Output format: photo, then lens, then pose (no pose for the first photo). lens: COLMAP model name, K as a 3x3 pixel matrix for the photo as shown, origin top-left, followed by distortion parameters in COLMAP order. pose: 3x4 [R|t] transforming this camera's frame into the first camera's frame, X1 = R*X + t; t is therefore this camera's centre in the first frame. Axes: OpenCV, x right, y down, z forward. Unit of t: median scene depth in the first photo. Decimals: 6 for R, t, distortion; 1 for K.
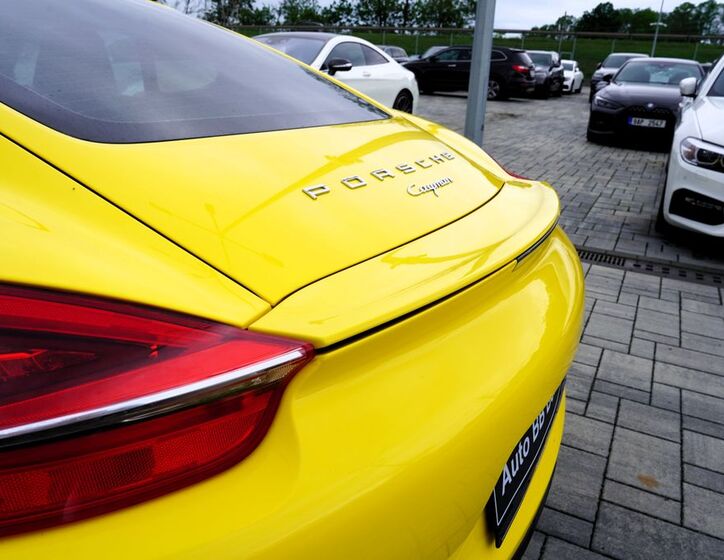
lens RADIAL K [[587.7, 0, 355.5], [0, 587.7, 278.3], [0, 0, 1]] dist [-0.112487, 0.089168]
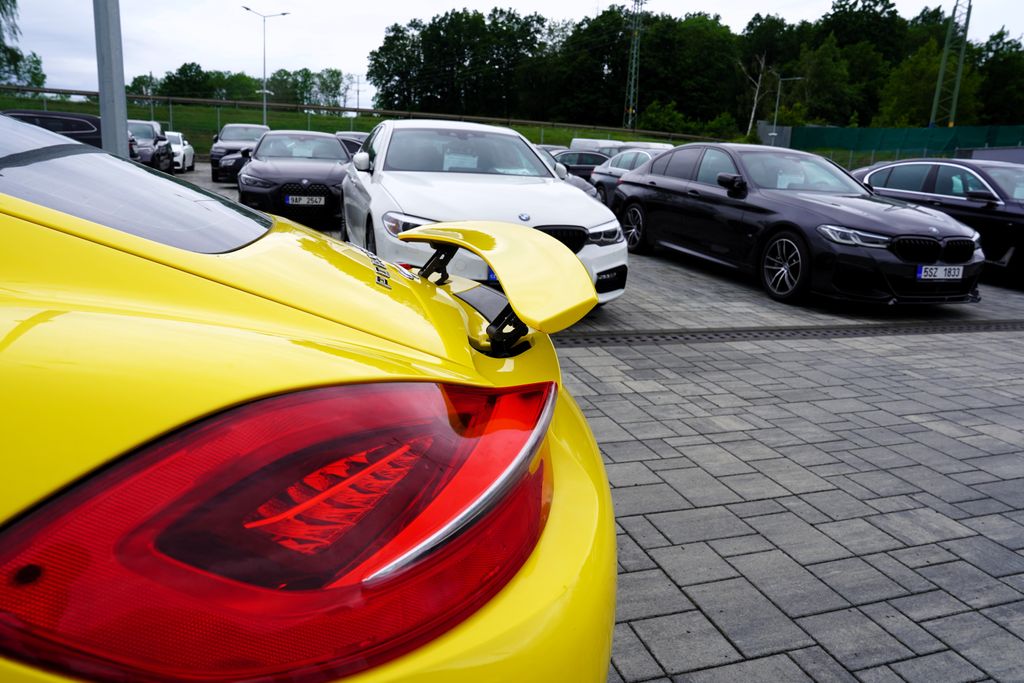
lens RADIAL K [[717.6, 0, 510.2], [0, 717.6, 336.3], [0, 0, 1]] dist [-0.091306, 0.062849]
pose [[0.705975, -0.169966, 0.687539, -0.116558], [0.224330, 0.974456, 0.010550, -0.003016], [-0.671770, 0.146788, 0.726070, -0.005444]]
